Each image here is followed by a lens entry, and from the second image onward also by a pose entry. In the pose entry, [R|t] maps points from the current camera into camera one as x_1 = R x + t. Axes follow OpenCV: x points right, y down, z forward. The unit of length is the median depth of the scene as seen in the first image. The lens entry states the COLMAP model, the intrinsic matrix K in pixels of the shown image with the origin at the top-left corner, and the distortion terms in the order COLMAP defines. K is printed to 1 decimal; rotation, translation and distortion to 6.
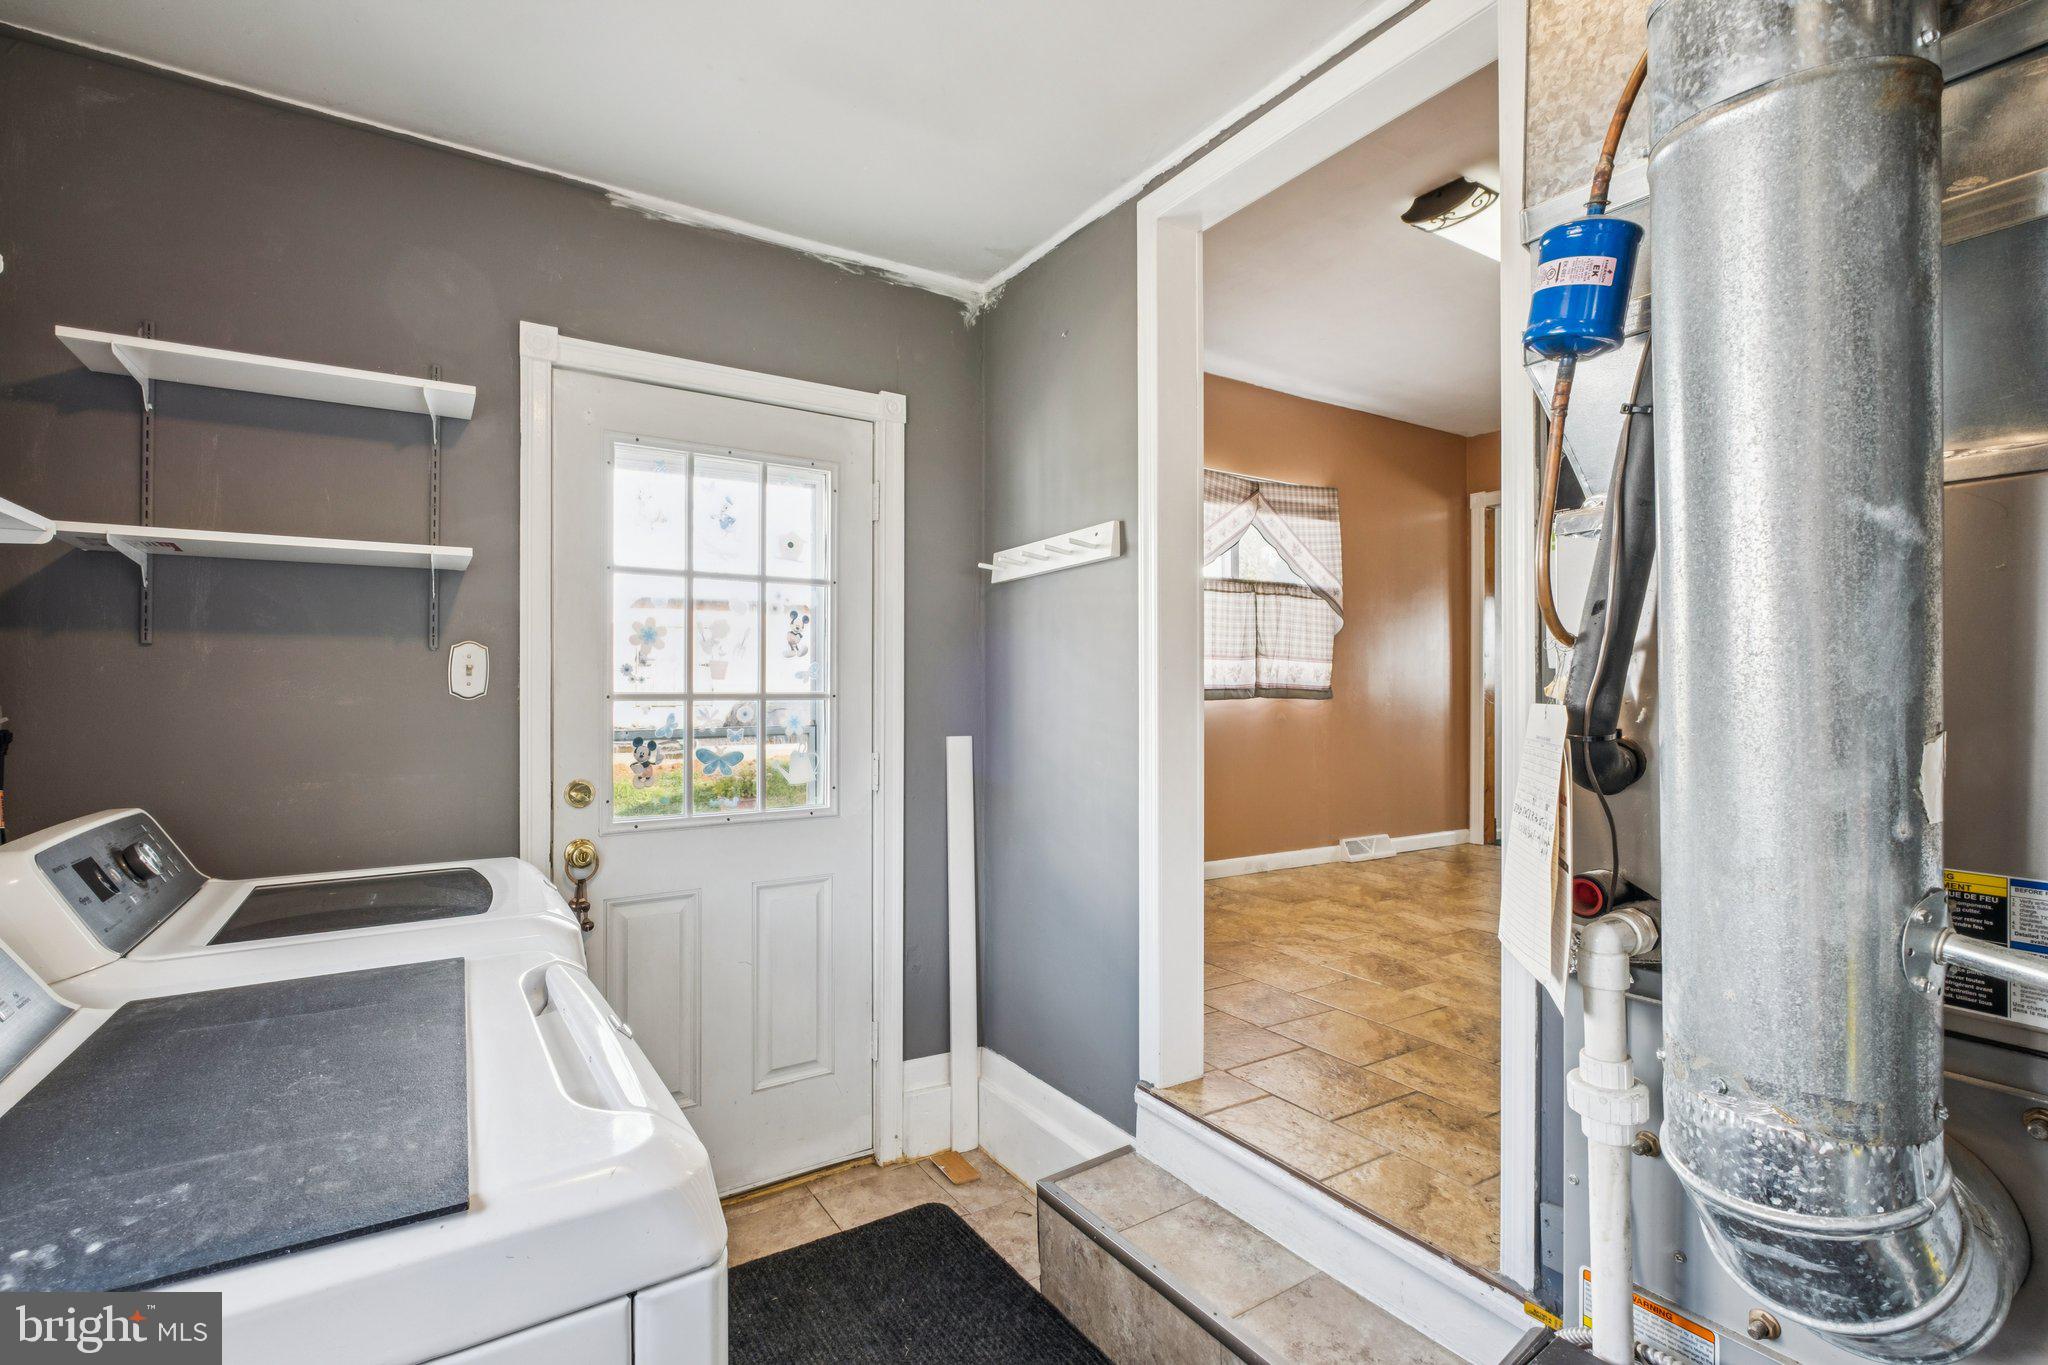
lens RADIAL K [[934.8, 0, 983.2], [0, 934.8, 699.4], [0, 0, 1]] dist [-0.001579, 0.000152]
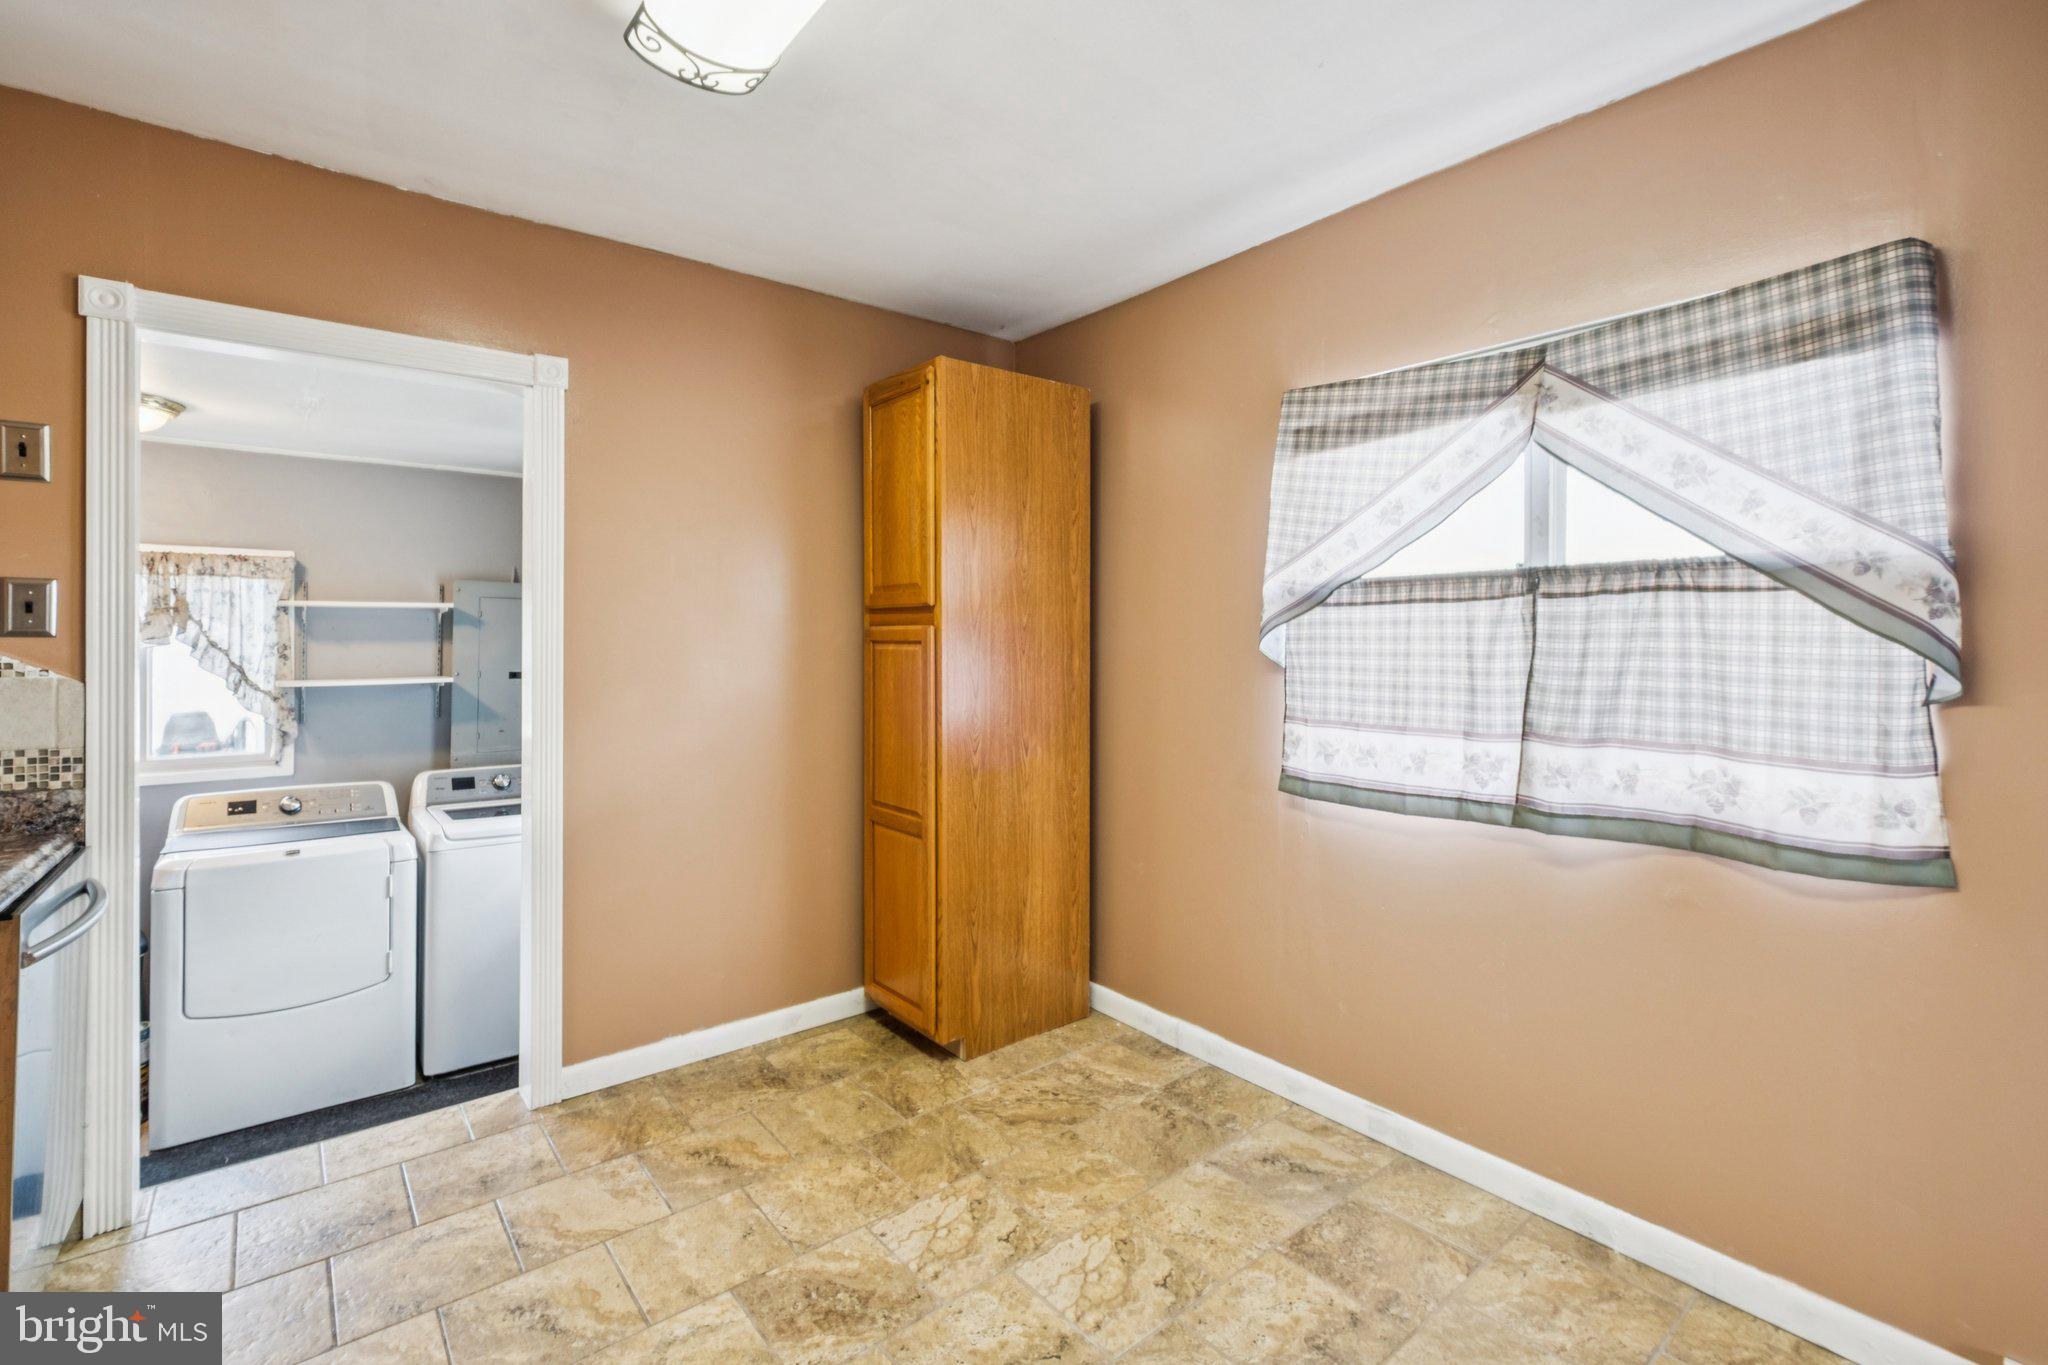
lens RADIAL K [[915.3, 0, 1023.1], [0, 915.3, 647.1], [0, 0, 1]] dist [0.001656, 0.000282]
pose [[0.129421, 0.003048, -0.991585, 0.696545], [-0.014435, 0.999895, 0.001189, -0.086344], [0.991485, 0.014159, 0.129452, 0.703327]]
